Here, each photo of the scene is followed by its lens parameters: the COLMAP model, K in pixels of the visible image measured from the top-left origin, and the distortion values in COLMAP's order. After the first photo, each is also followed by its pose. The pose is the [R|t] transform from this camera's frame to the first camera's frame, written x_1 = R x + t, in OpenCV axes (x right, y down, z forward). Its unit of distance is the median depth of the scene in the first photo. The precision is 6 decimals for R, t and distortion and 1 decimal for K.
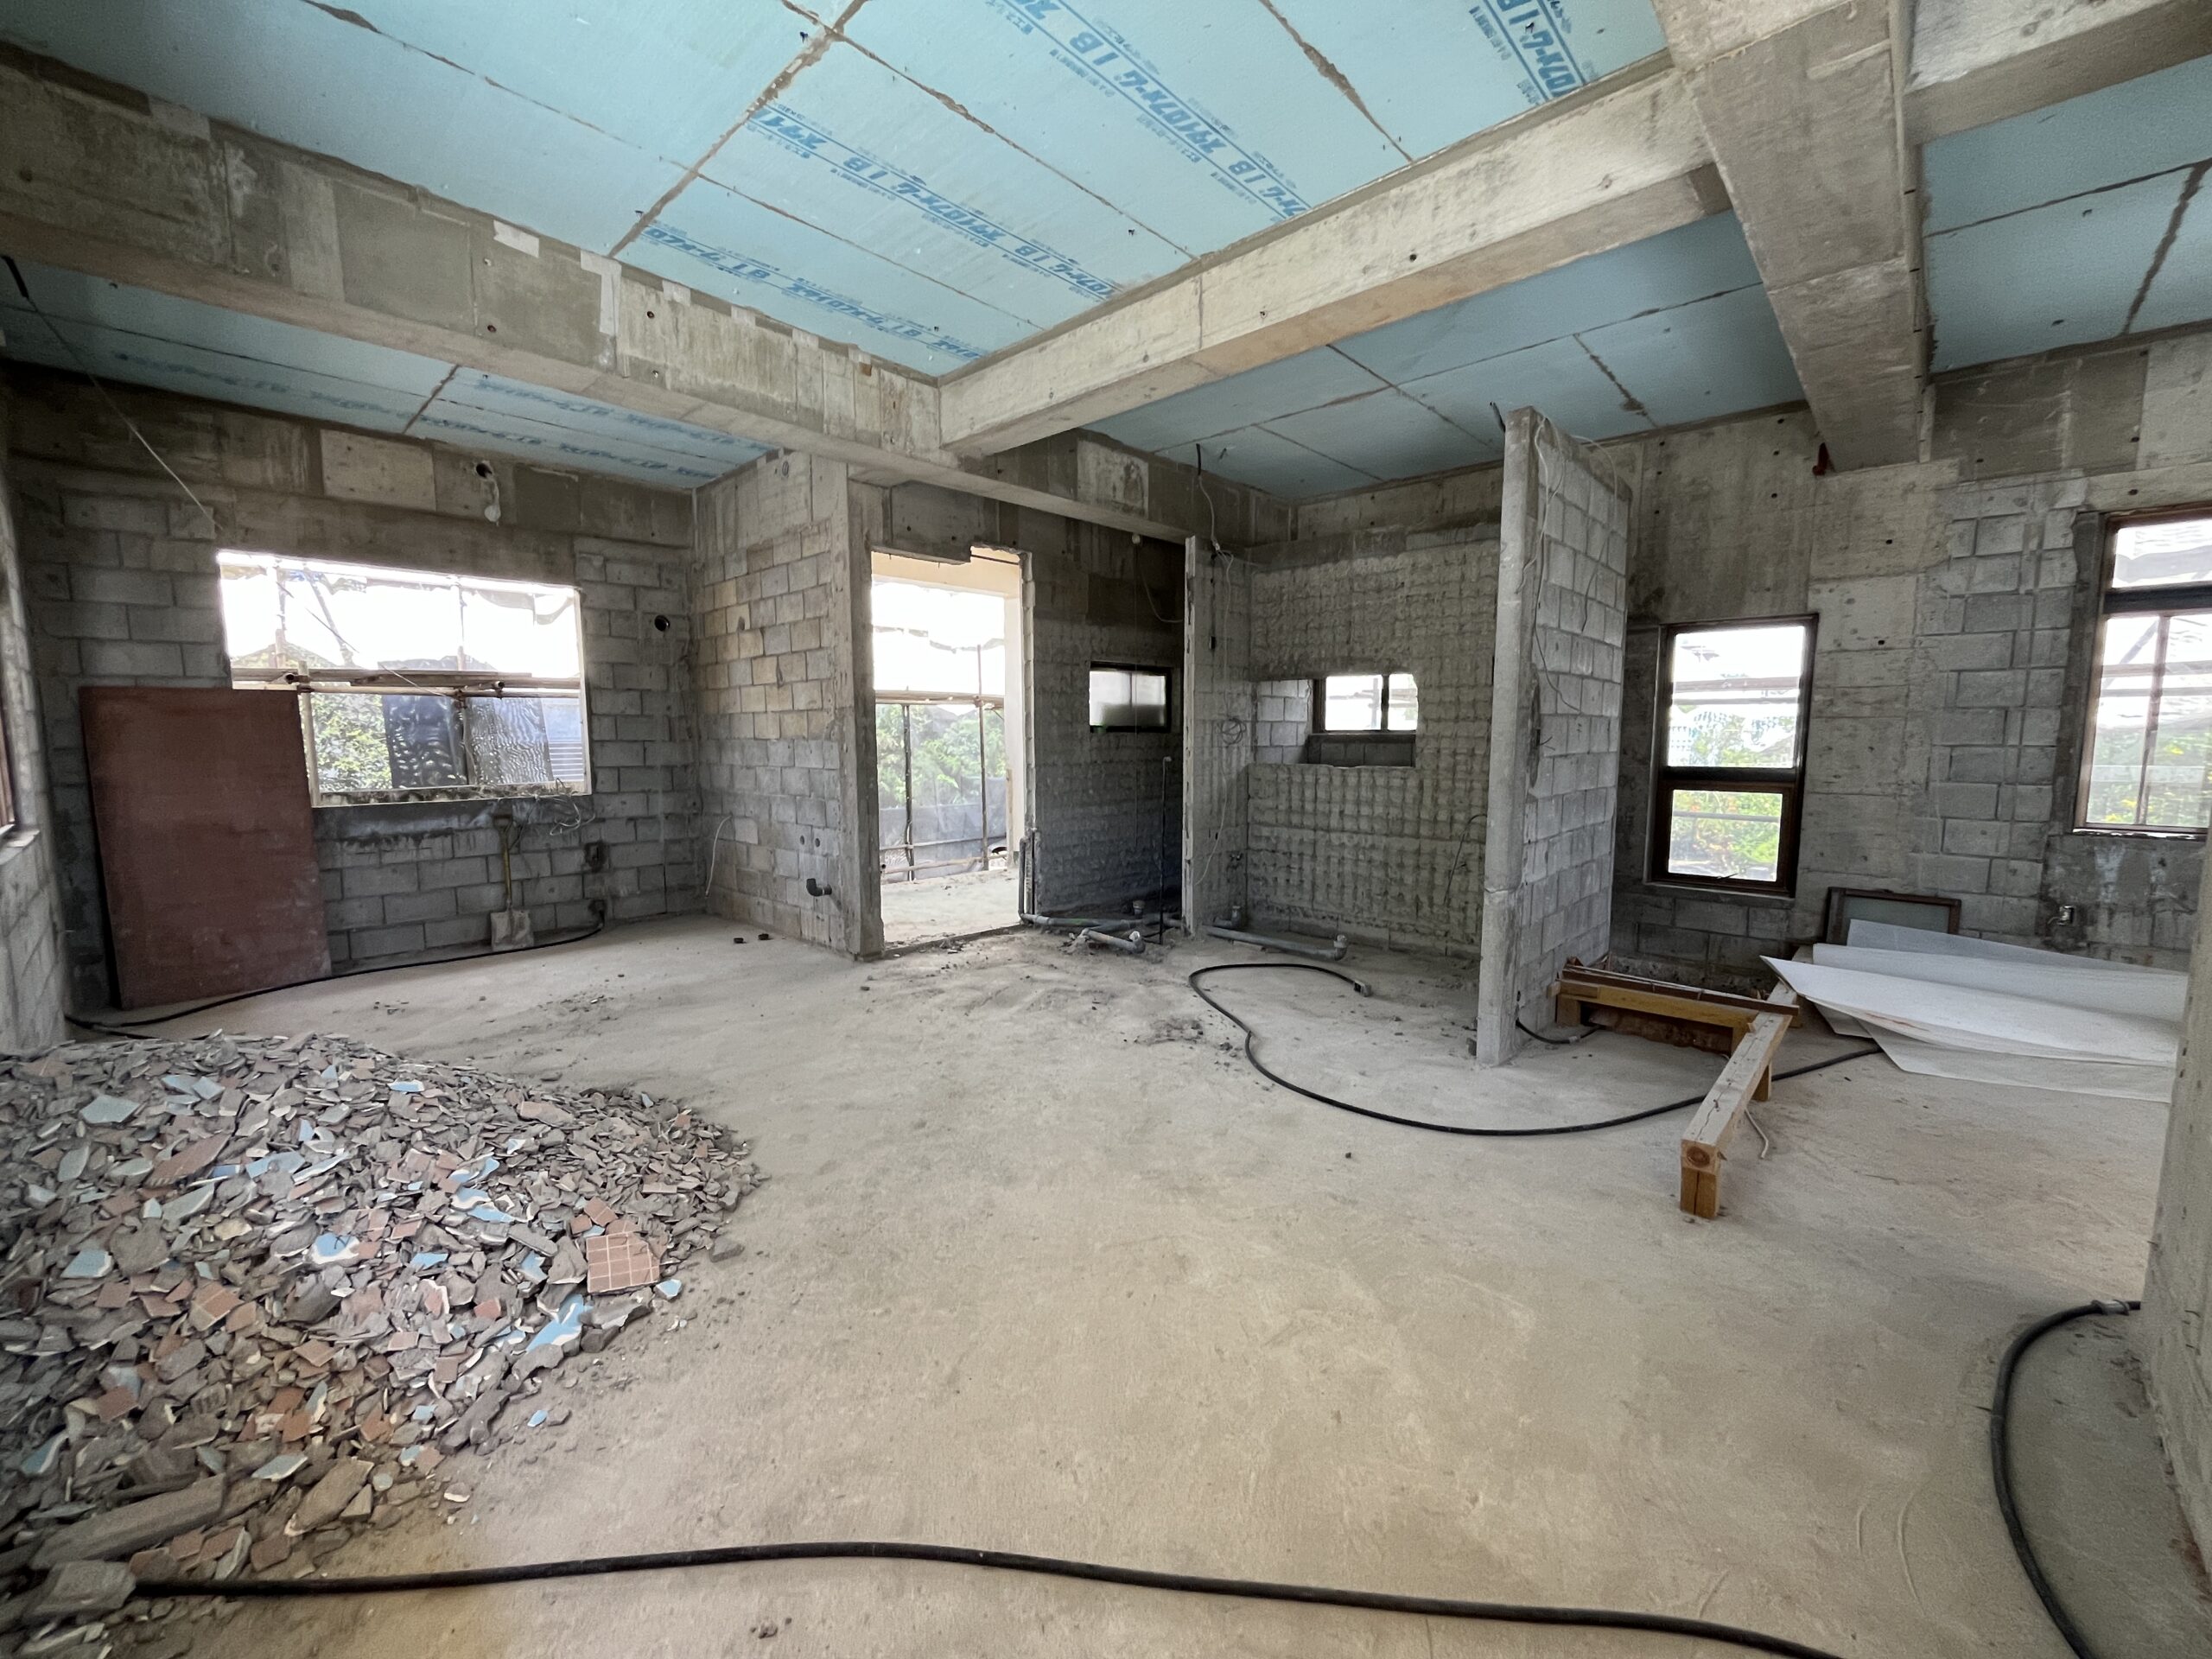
lens RADIAL K [[888.6, 0, 1114.8], [0, 888.6, 830.0], [0, 0, 1]] dist [0.000005, 0.000114]
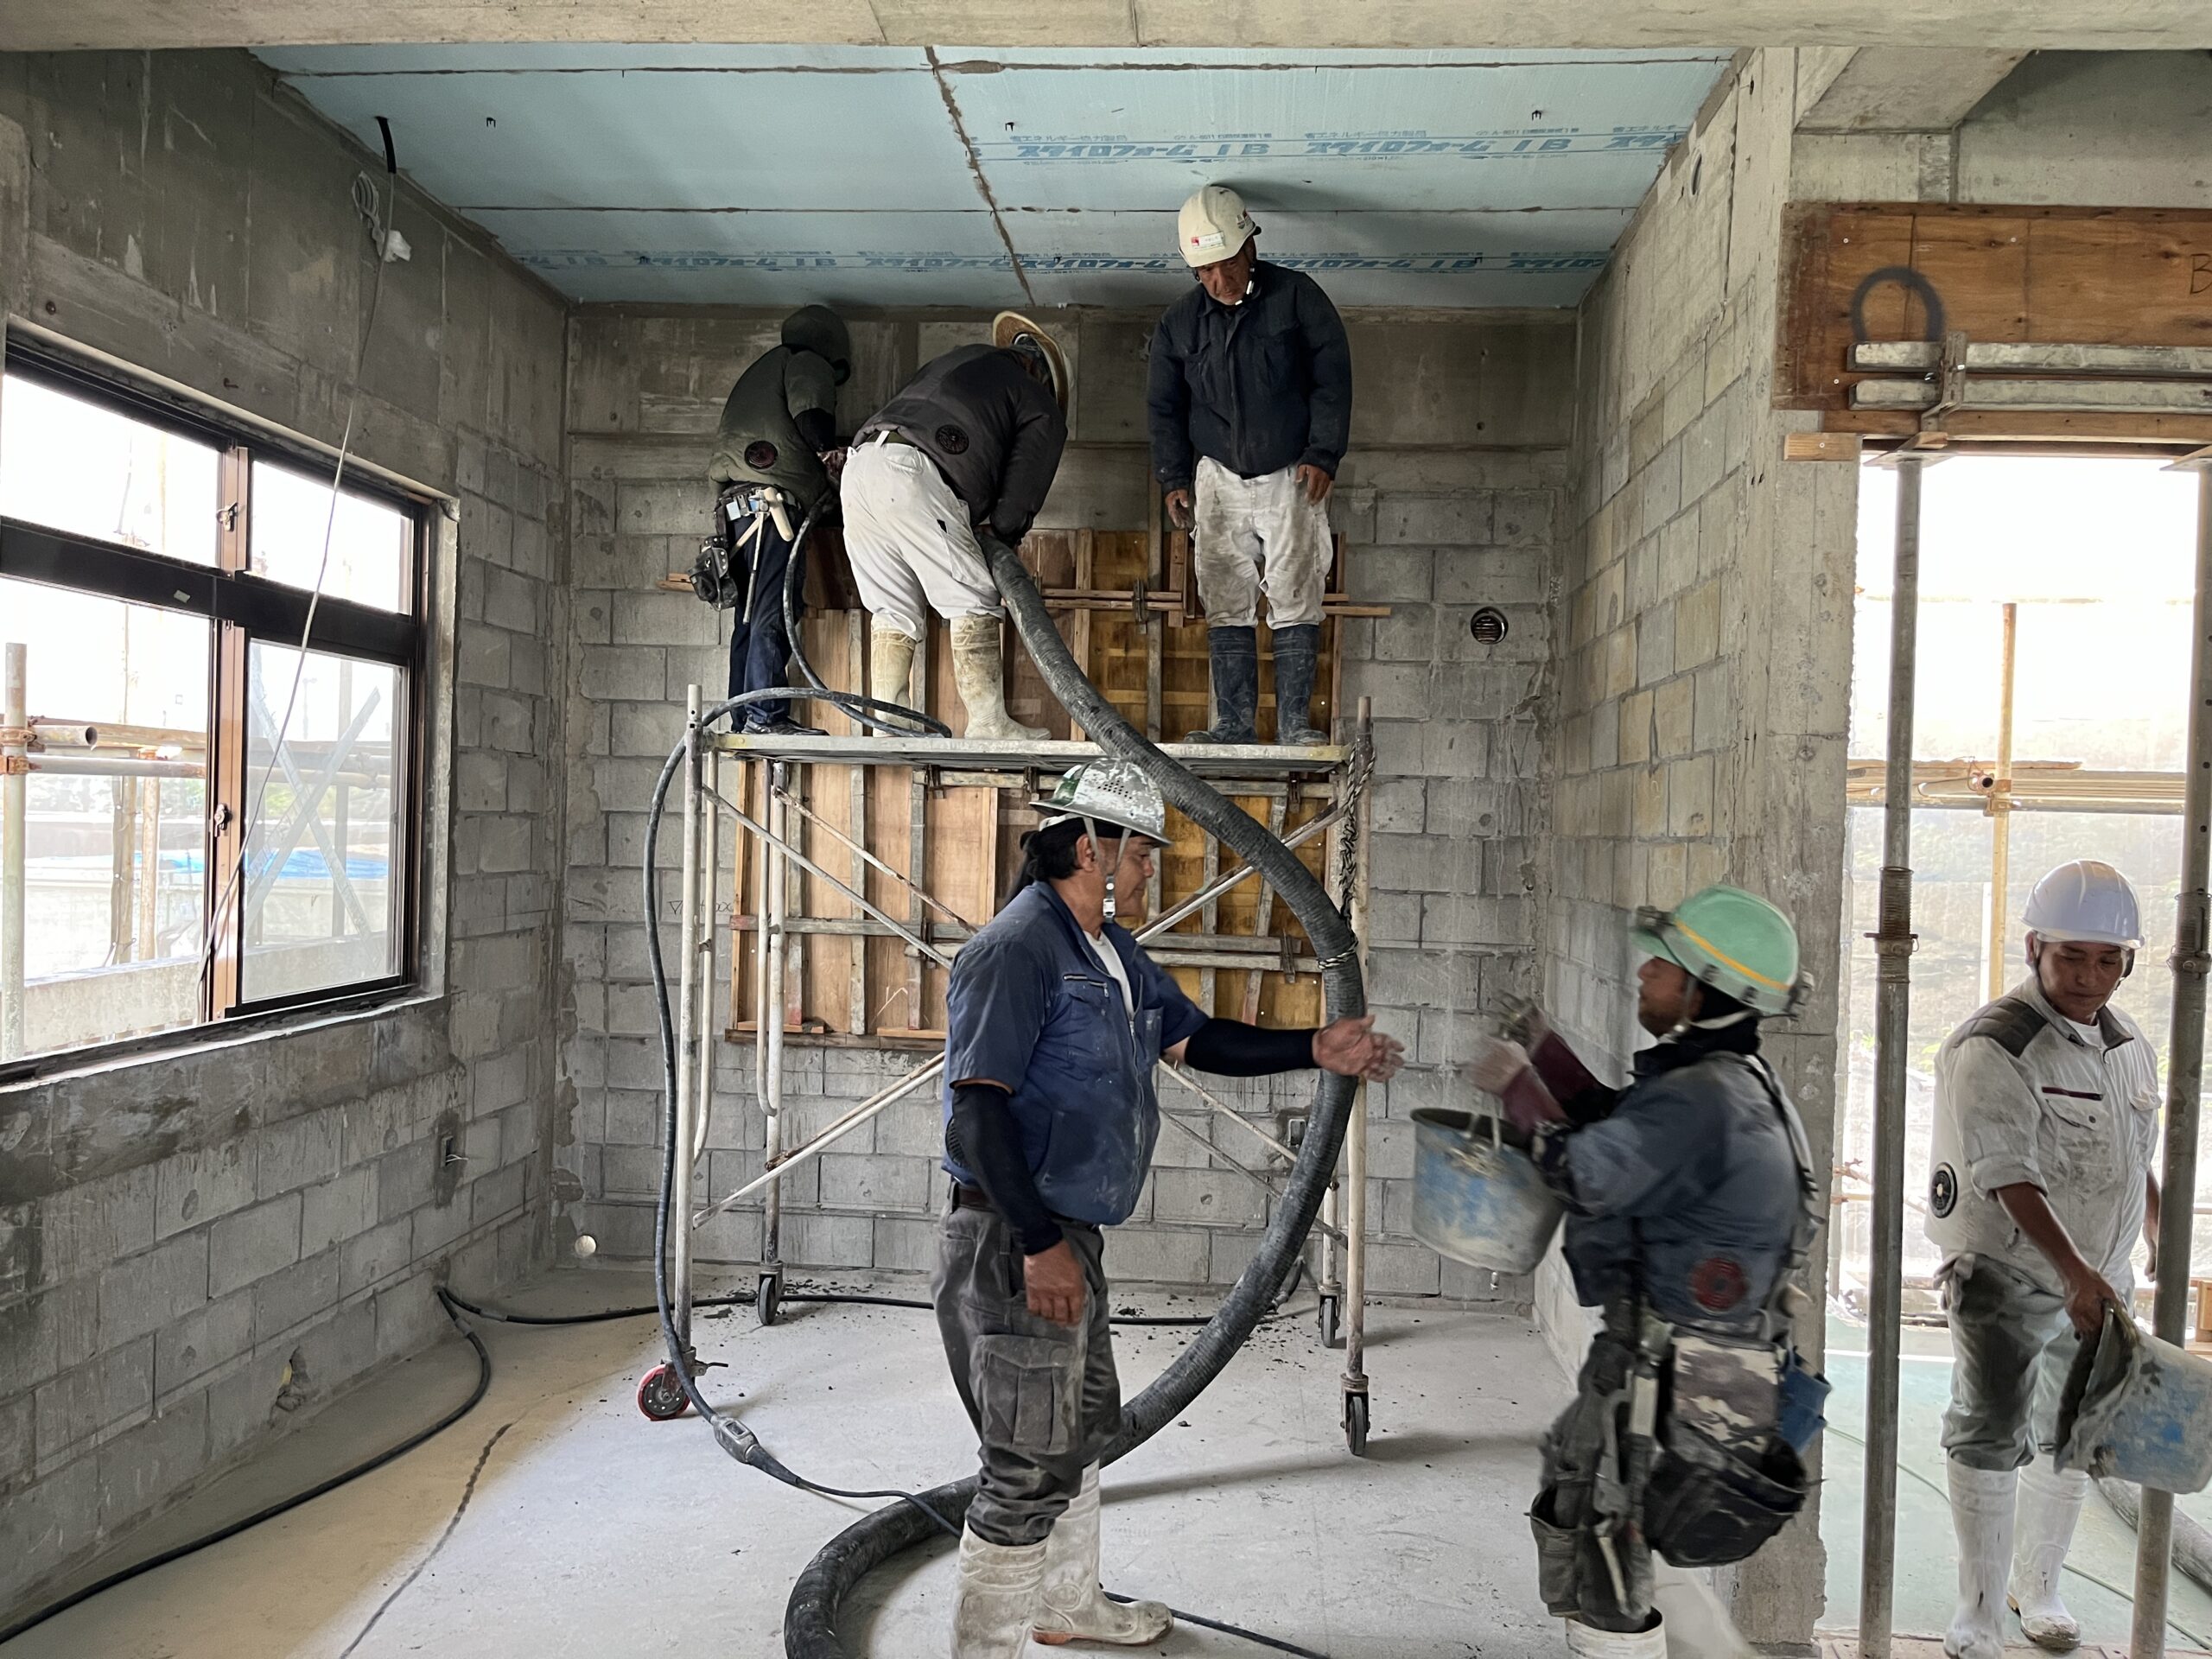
lens RADIAL K [[1648.7, 0, 1107.0], [0, 1648.7, 839.6], [0, 0, 1]] dist [0.005276, -0.028845]
pose [[0.614426, 0.034054, -0.788239, 0.014403], [-0.120371, 0.991418, -0.050996, -0.069304], [0.779738, 0.126214, 0.613252, 0.395433]]
